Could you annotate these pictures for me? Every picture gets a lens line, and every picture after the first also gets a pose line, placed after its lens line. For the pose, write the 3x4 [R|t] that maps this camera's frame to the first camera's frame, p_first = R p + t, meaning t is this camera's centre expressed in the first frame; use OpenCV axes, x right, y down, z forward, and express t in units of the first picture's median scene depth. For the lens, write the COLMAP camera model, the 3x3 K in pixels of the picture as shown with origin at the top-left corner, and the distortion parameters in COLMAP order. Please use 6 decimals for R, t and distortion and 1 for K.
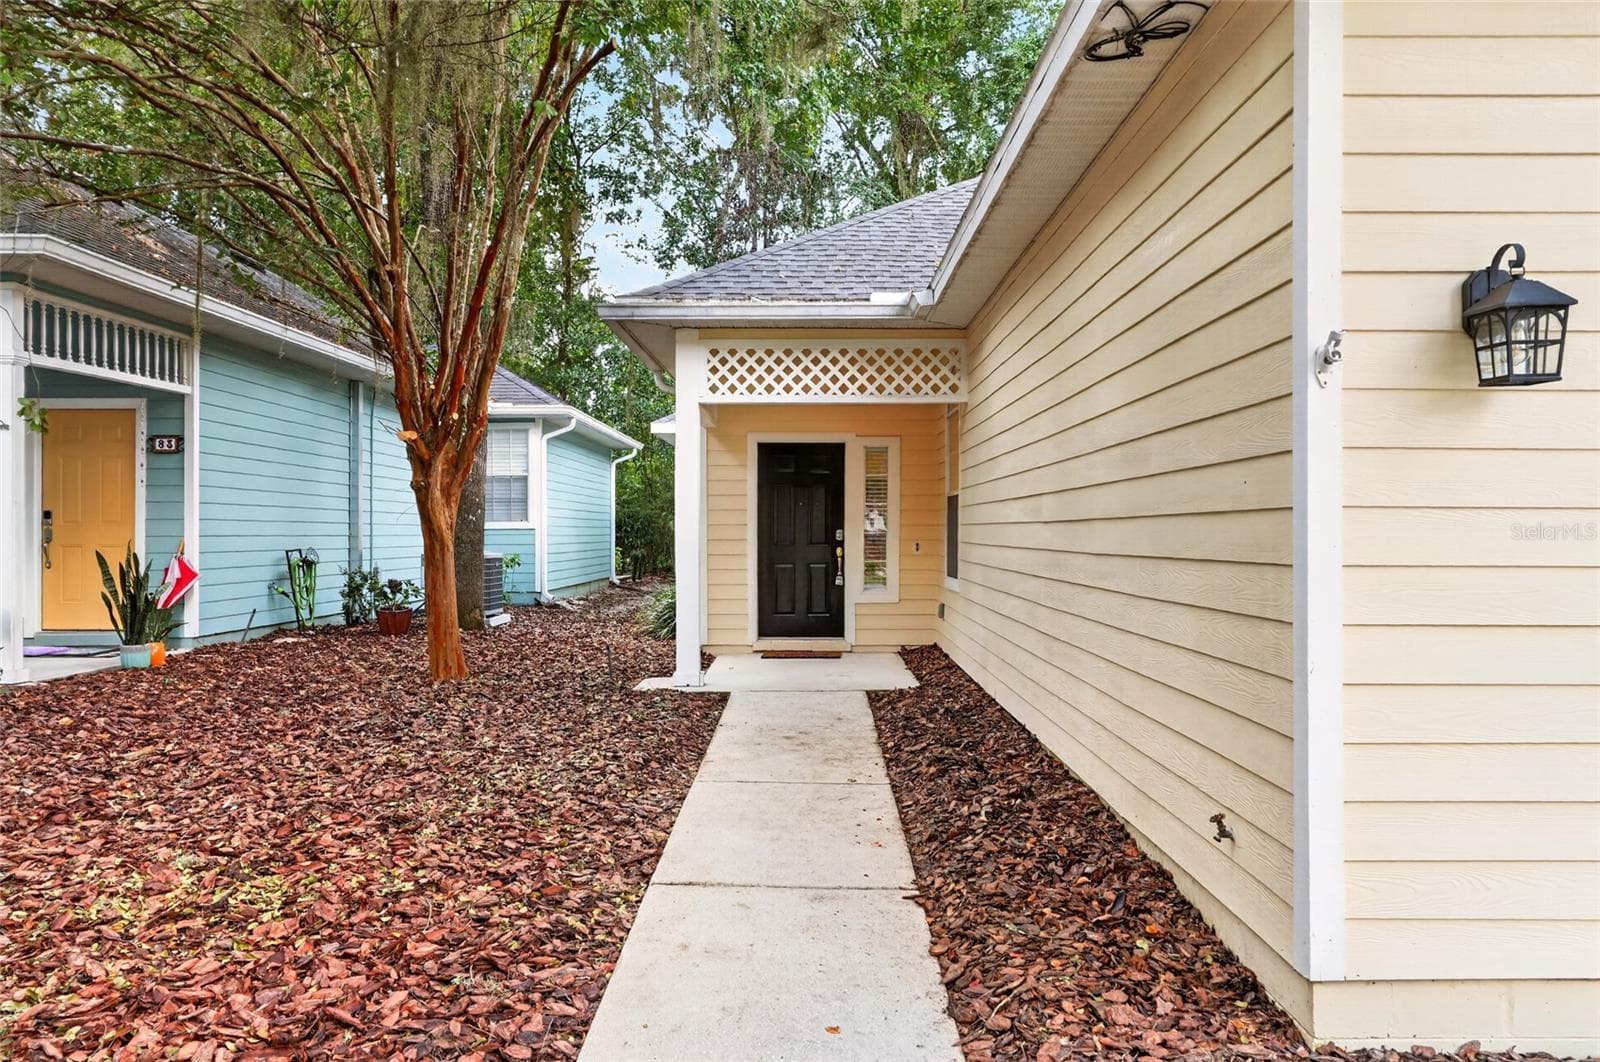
lens RADIAL K [[1201.1, 0, 800.0], [0, 1201.1, 531.0], [0, 0, 1]] dist [-0.007201, 0.002030]
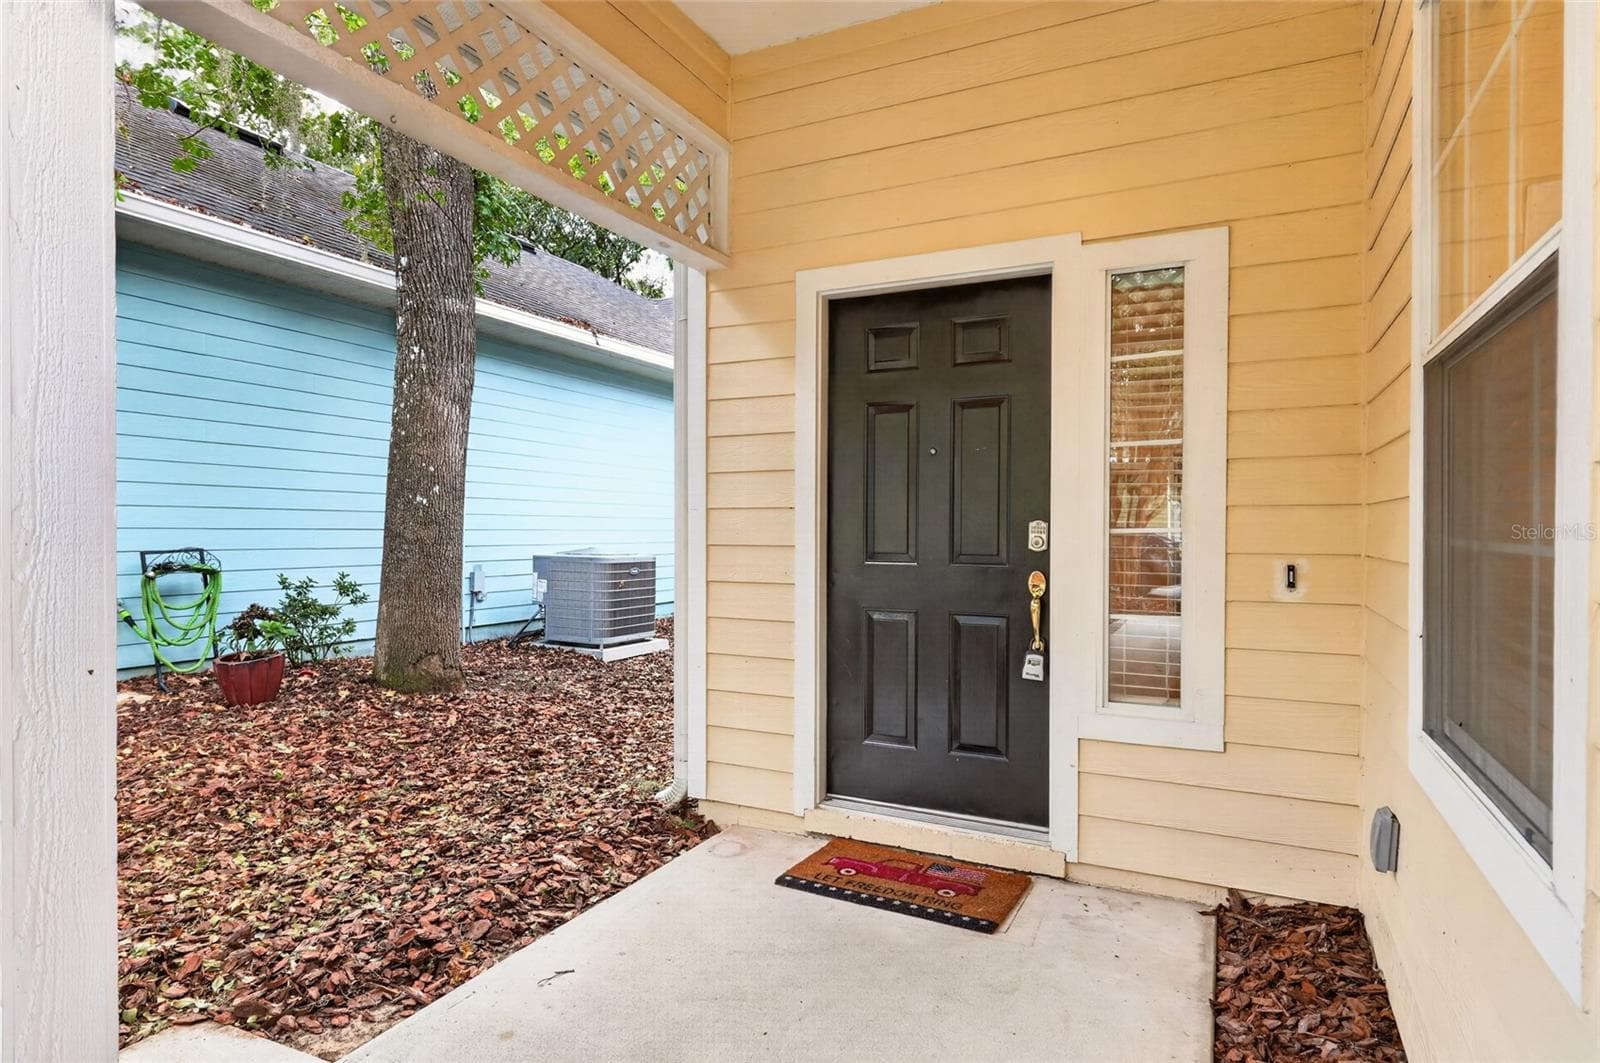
lens RADIAL K [[868.0, 0, 796.1], [0, 868.0, 549.1], [0, 0, 1]] dist [-0.001869, -0.000213]
pose [[0.895878, 0.009066, -0.444208, 0.102006], [-0.006044, 0.999948, 0.008219, 0.006582], [0.444259, -0.004678, 0.895886, 0.919218]]
